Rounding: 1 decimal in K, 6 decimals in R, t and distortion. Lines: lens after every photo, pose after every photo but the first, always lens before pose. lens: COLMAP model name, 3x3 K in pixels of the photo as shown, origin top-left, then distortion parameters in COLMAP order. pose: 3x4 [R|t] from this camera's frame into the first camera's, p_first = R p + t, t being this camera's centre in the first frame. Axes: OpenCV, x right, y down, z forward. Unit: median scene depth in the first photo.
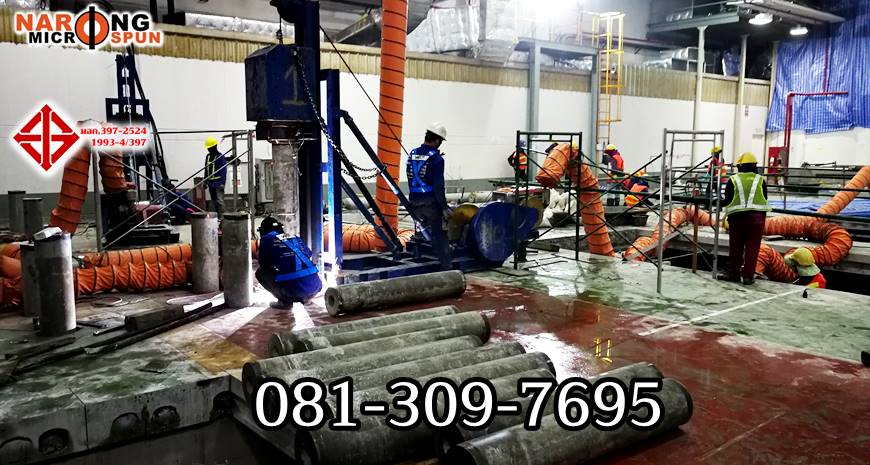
lens RADIAL K [[695.5, 0, 436.6], [0, 695.5, 233.3], [0, 0, 1]] dist [0.041161, -0.047810]
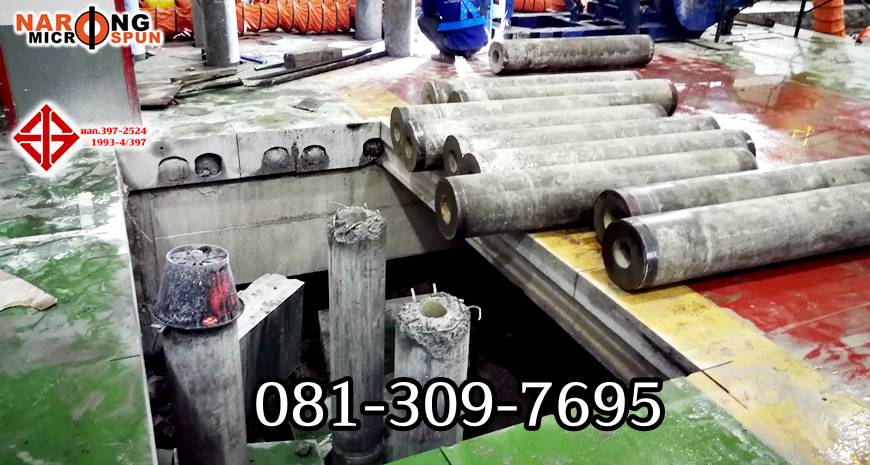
lens RADIAL K [[695.5, 0, 432.8], [0, 695.5, 224.9], [0, 0, 1]] dist [0.041161, -0.047810]
pose [[0.965978, 0.134255, -0.221049, -0.001929], [-0.062358, 0.950398, 0.304722, 0.040634], [0.250995, -0.280571, 0.926435, 0.100012]]
